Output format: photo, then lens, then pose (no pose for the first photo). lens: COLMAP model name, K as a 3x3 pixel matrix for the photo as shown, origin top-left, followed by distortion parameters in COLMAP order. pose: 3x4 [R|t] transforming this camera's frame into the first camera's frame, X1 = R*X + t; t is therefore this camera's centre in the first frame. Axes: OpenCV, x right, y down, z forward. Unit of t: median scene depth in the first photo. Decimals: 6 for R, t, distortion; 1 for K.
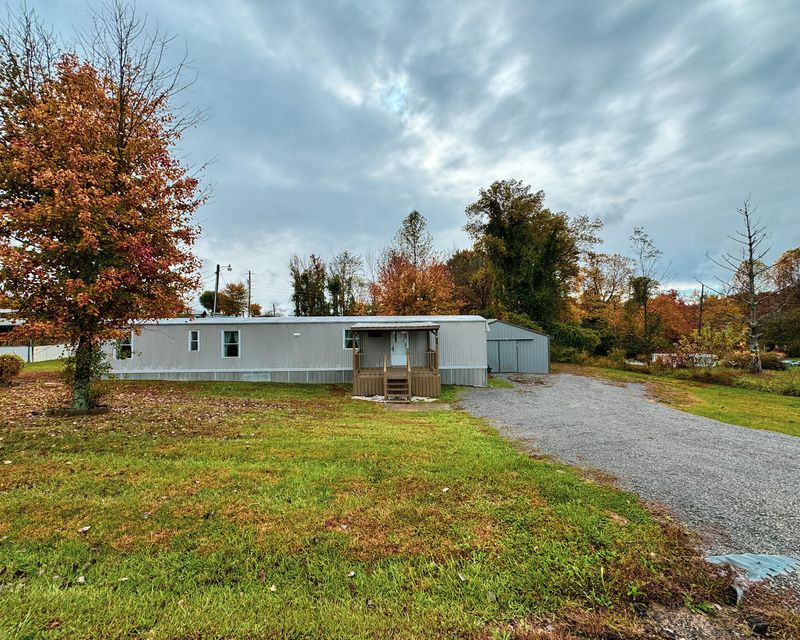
lens RADIAL K [[348.4, 0, 400.0], [0, 348.4, 320.0], [0, 0, 1]] dist [-0.000513, -0.000048]
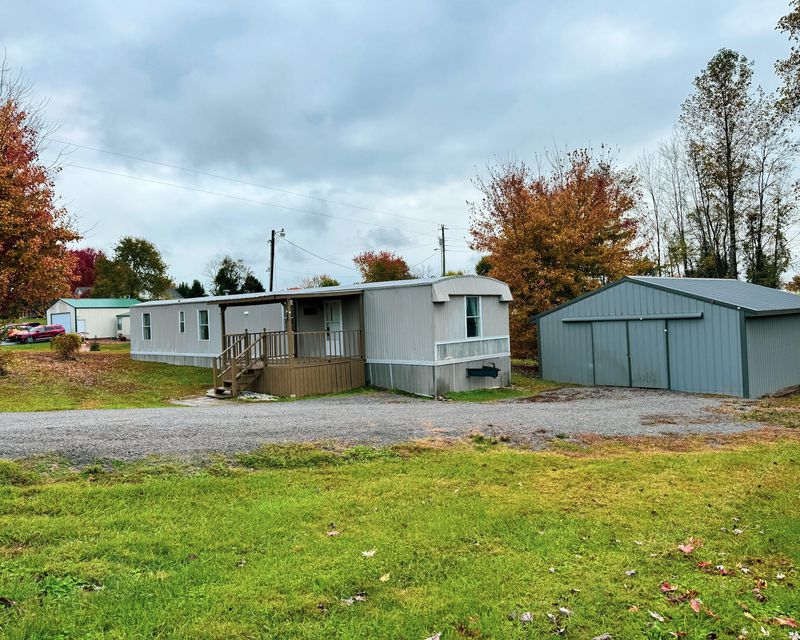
lens RADIAL K [[601.7, 0, 400.0], [0, 601.7, 320.0], [0, 0, 1]] dist [0.131280, -0.185059]
pose [[0.740212, -0.005501, -0.672351, 0.933915], [0.043400, 0.998272, 0.039612, 0.013959], [0.670971, -0.058501, 0.739172, 0.174251]]
